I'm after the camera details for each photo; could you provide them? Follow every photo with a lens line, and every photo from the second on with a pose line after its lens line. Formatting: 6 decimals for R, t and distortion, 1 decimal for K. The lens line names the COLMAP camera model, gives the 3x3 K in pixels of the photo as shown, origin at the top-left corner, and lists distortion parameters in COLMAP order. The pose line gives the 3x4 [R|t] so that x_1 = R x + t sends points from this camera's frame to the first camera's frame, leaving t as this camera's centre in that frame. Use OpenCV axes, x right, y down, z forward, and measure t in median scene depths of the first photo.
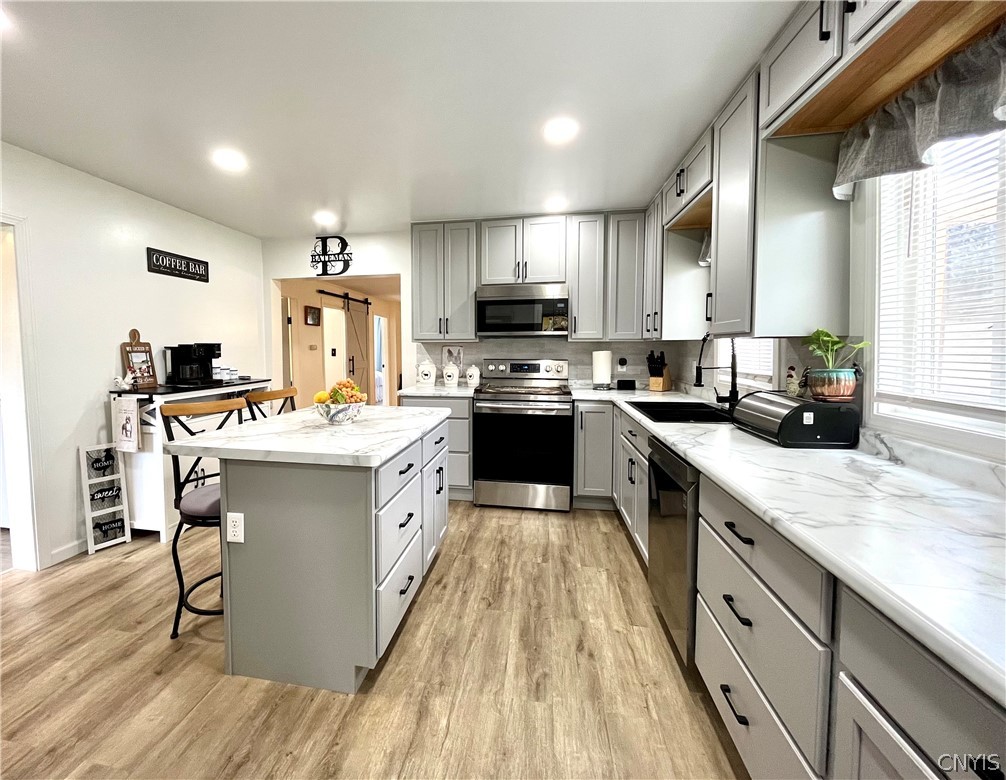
lens RADIAL K [[443.1, 0, 459.3], [0, 443.1, 369.5], [0, 0, 1]] dist [-0.003640, -0.000523]
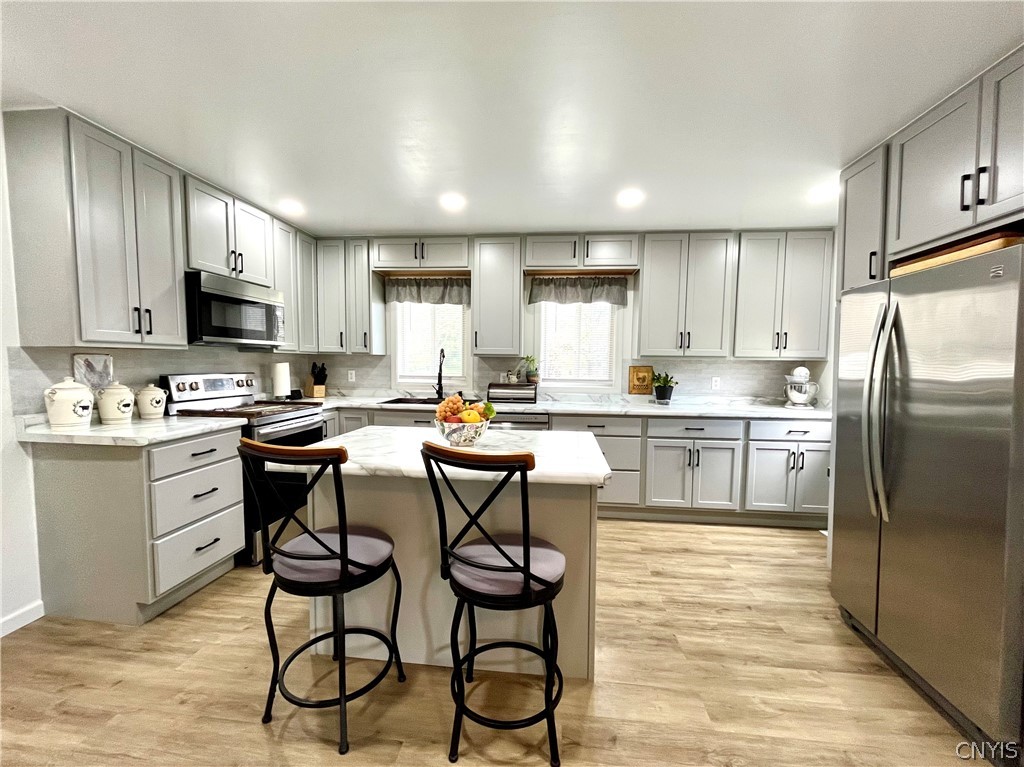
lens RADIAL K [[414.8, 0, 514.2], [0, 414.8, 385.2], [0, 0, 1]] dist [-0.002456, 0.000421]
pose [[-0.078962, -0.054290, 0.995398, -0.679342], [0.038289, 0.997614, 0.057449, -0.026802], [-0.996142, 0.042650, -0.076695, 0.581645]]
